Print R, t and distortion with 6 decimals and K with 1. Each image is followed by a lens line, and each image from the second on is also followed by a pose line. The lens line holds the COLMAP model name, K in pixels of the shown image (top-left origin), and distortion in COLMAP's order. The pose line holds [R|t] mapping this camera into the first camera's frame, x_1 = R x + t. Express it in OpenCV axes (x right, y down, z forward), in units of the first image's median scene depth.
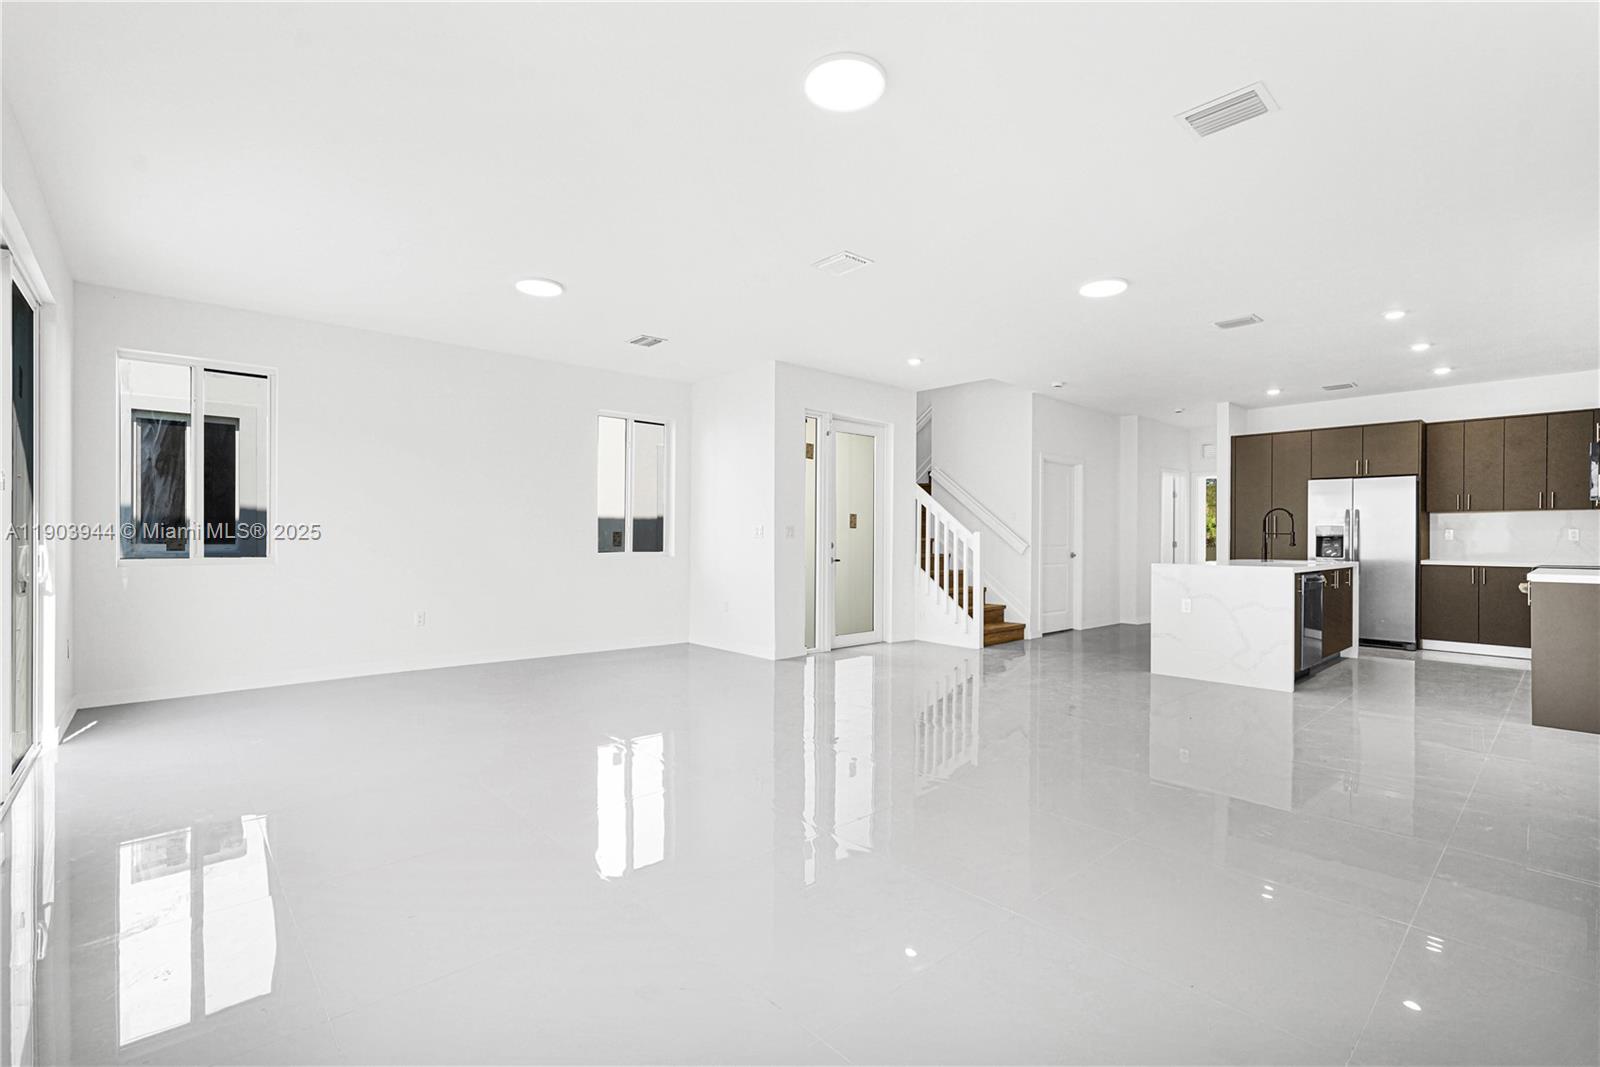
lens RADIAL K [[728.8, 0, 790.7], [0, 728.8, 536.8], [0, 0, 1]] dist [-0.015043, 0.008101]
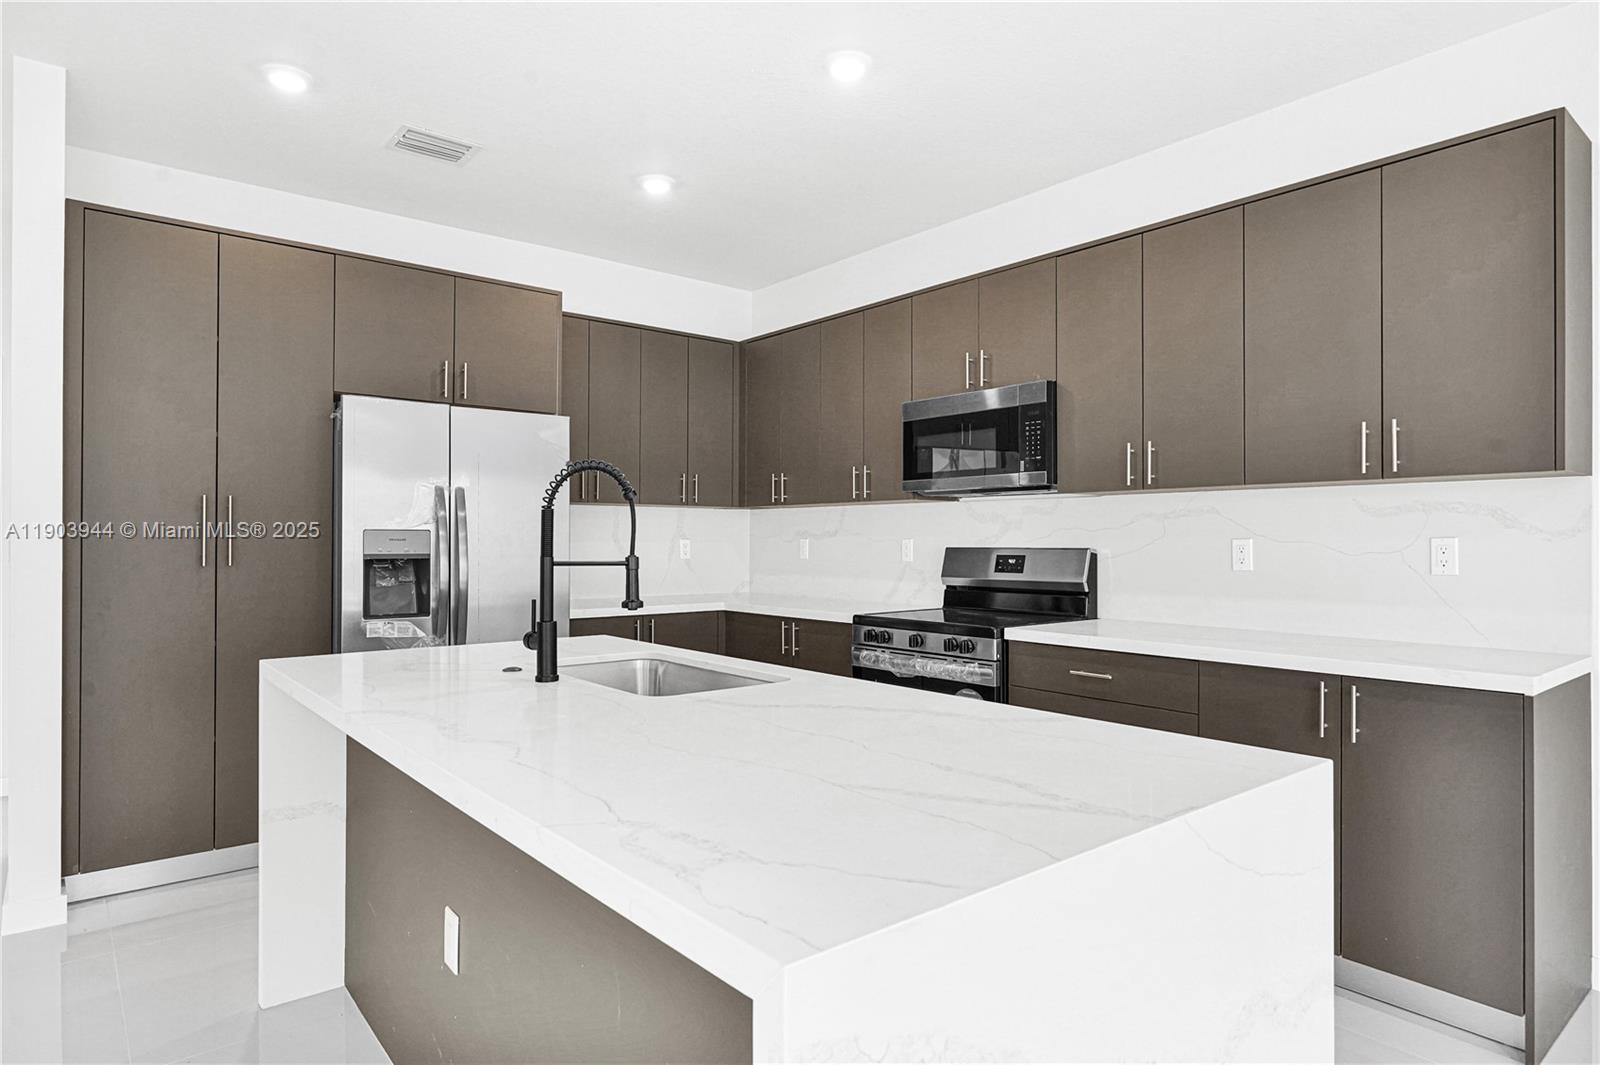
lens RADIAL K [[897.4, 0, 796.6], [0, 897.4, 536.7], [0, 0, 1]] dist [-0.000094, 0.002179]
pose [[0.051628, -0.001701, 0.998665, 0.317341], [-0.002306, 0.999996, 0.001822, -0.013158], [-0.998664, -0.002397, 0.051624, 0.798482]]
